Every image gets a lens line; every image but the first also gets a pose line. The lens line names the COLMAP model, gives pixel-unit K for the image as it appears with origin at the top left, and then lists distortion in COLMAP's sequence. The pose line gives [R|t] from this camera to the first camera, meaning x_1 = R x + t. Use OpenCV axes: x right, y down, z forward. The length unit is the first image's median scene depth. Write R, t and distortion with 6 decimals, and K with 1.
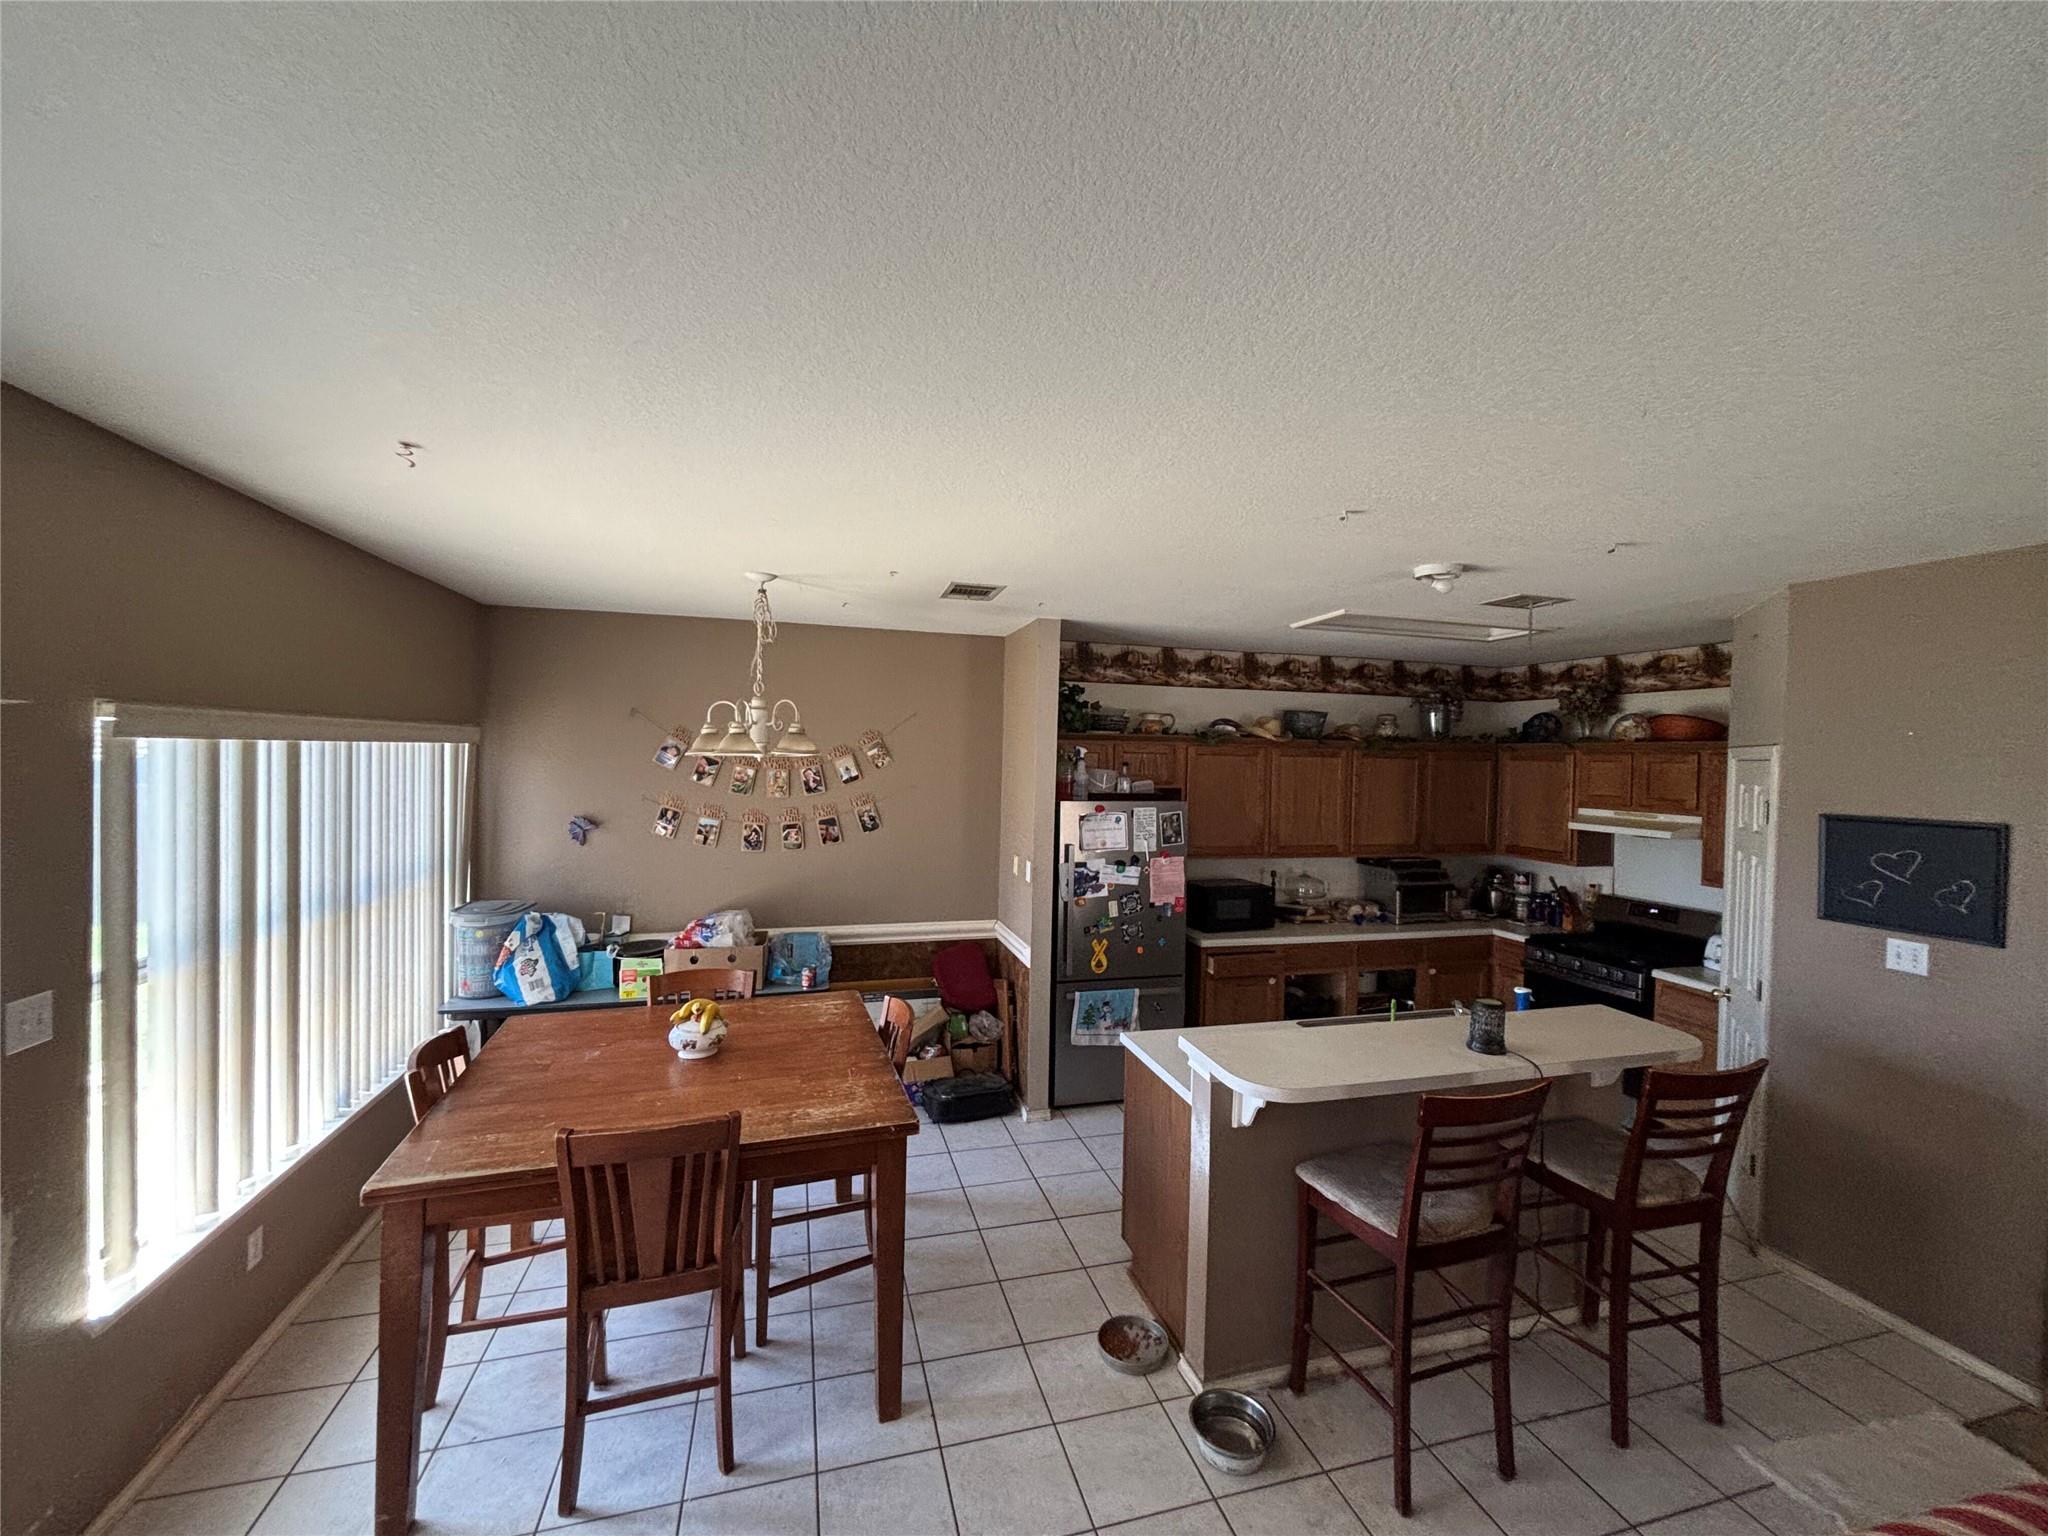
lens RADIAL K [[837.8, 0, 1024.0], [0, 837.8, 768.0], [0, 0, 1]] dist [0.020233, 0.000124]
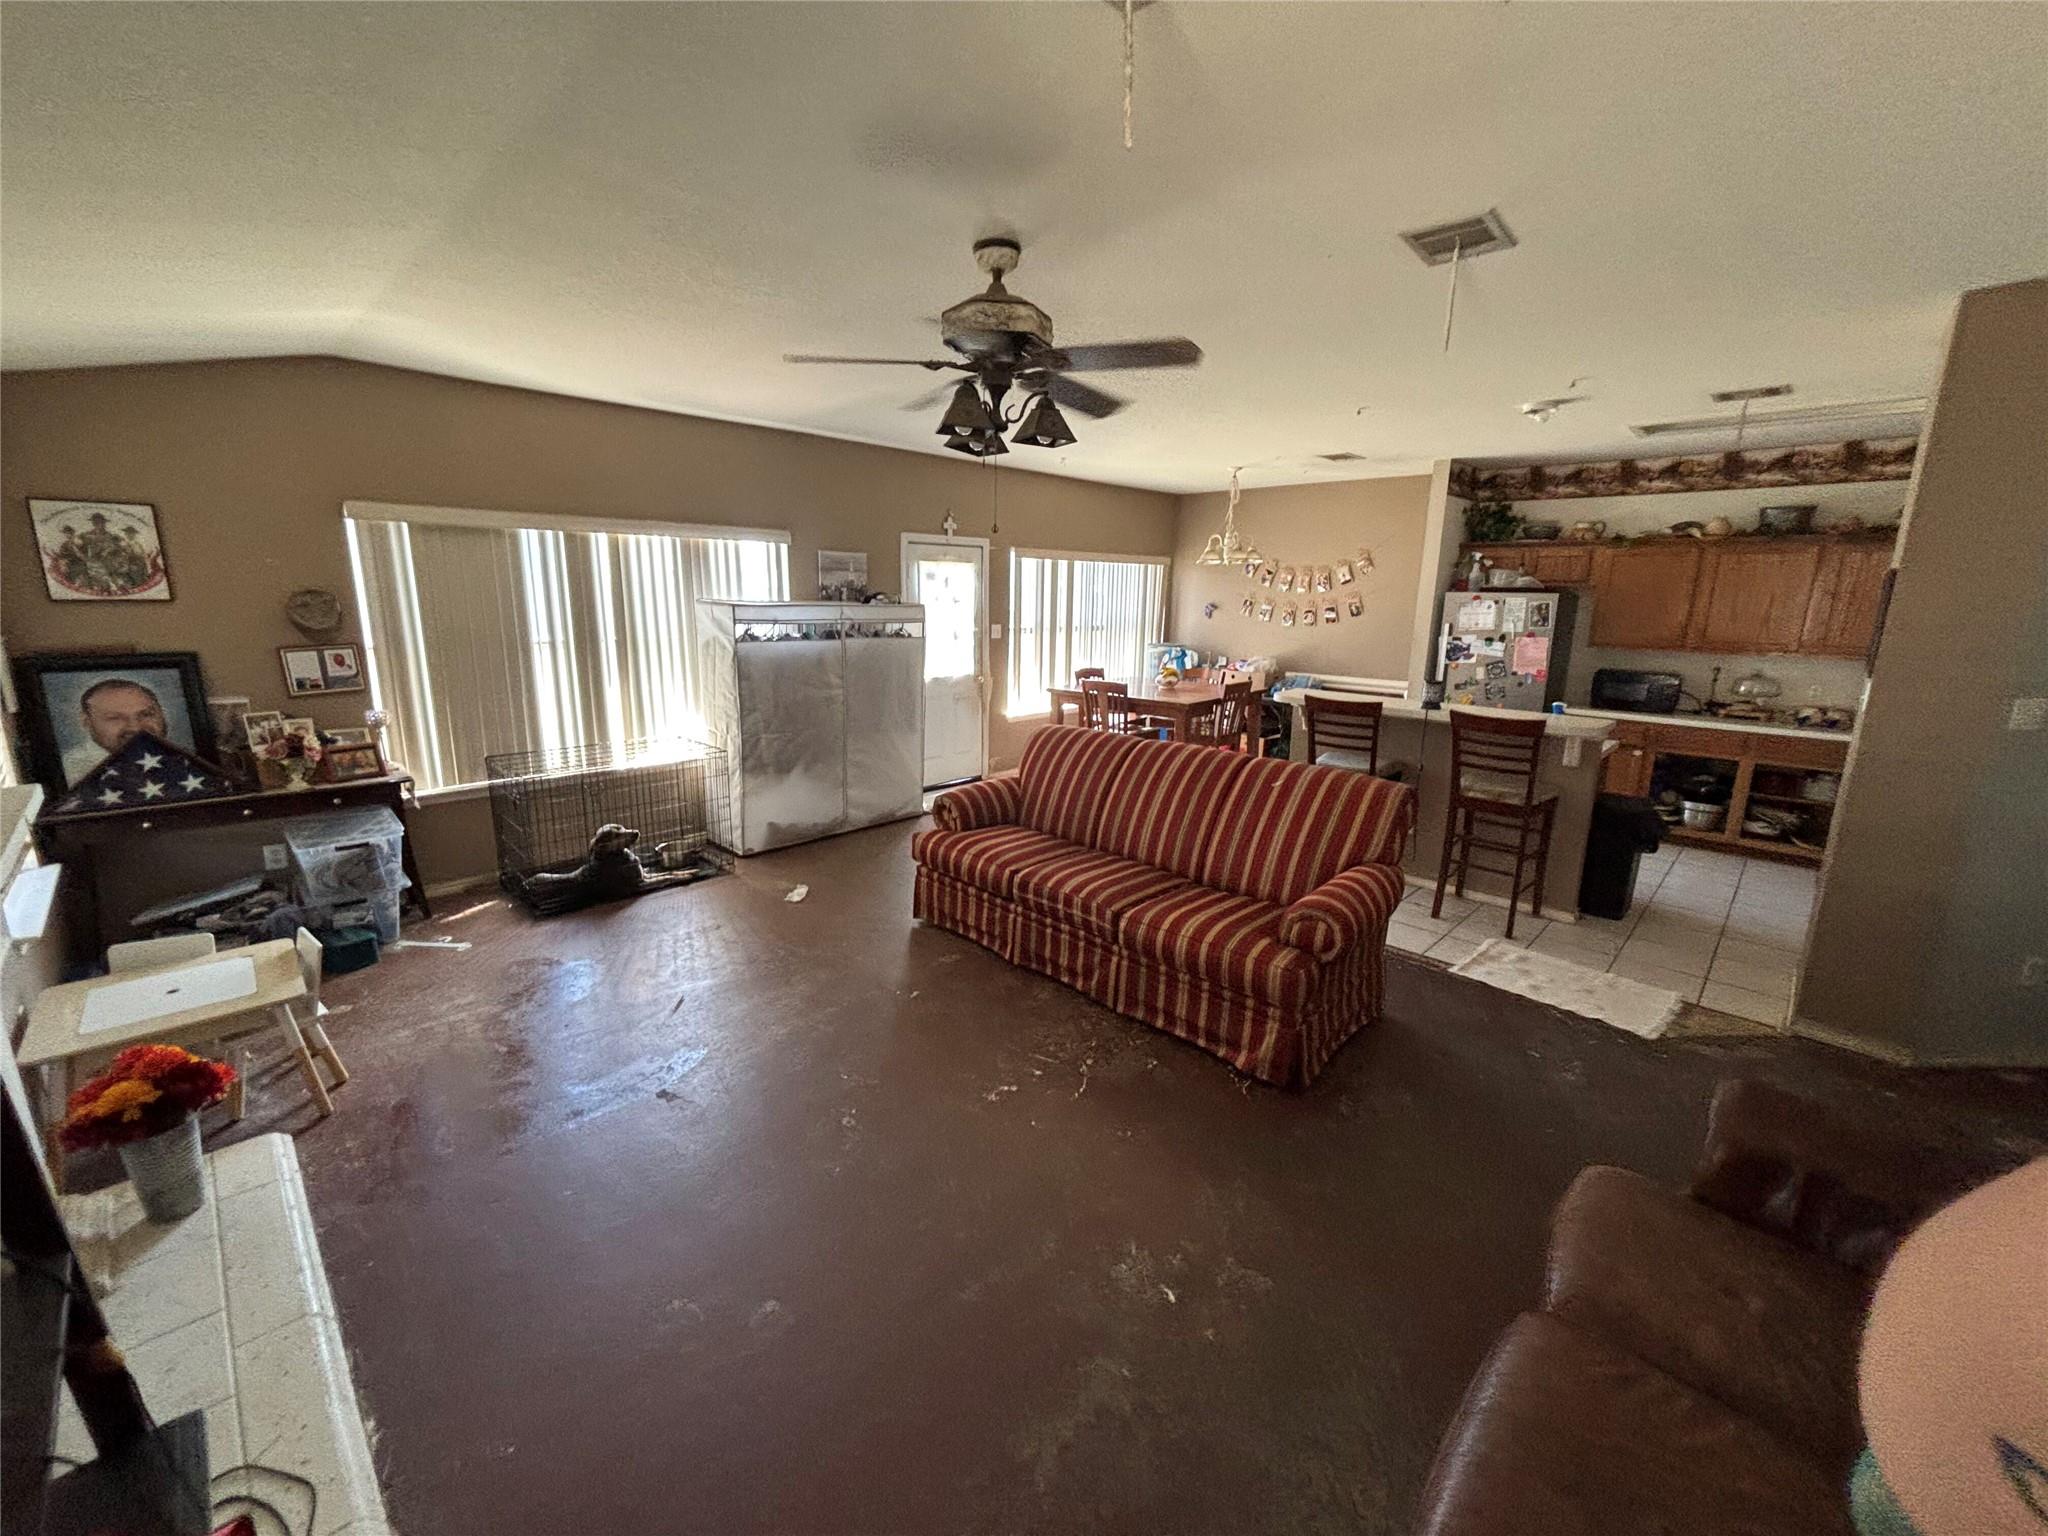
lens RADIAL K [[822.9, 0, 1028.0], [0, 822.9, 771.4], [0, 0, 1]] dist [-0.002518, 0.000709]
pose [[0.514942, 0.172564, -0.839677, 0.875152], [-0.015741, 0.981267, 0.192009, 0.078486], [0.857081, -0.085656, 0.508012, -0.328551]]
